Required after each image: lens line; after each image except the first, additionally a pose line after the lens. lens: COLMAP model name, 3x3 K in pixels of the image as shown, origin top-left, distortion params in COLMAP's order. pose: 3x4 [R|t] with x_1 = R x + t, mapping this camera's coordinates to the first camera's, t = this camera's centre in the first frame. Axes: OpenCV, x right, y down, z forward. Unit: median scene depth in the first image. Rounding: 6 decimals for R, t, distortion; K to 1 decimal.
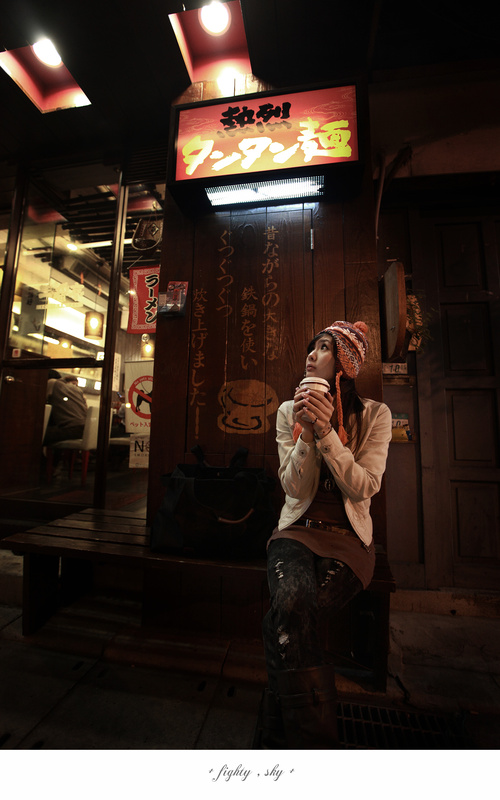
lens RADIAL K [[347.5, 0, 250.0], [0, 347.5, 400.0], [0, 0, 1]] dist [0.000586, 0.000079]
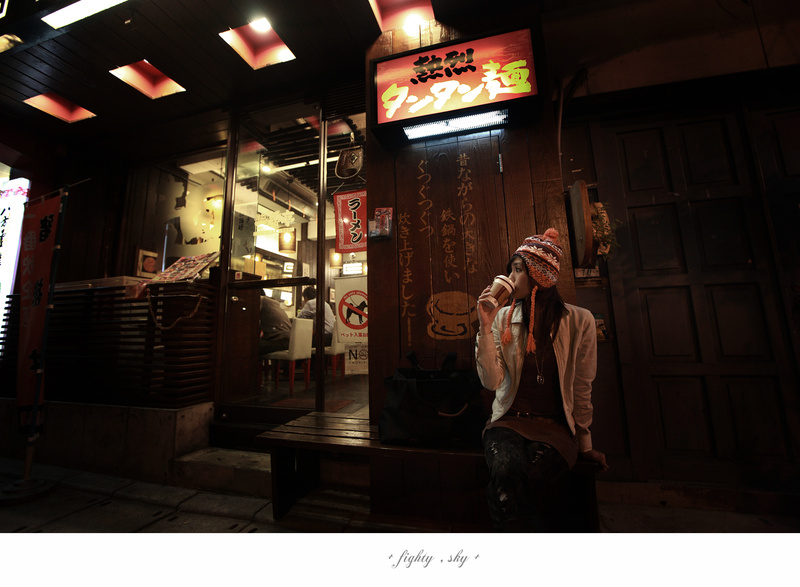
lens RADIAL K [[364.9, 0, 399.4], [0, 364.9, 283.6], [0, 0, 1]] dist [-0.011357, 0.000534]
pose [[0.993025, -0.057854, -0.102733, -0.046384], [0.052289, 0.997057, -0.056068, -0.022880], [0.105675, 0.050305, 0.993128, -0.177029]]
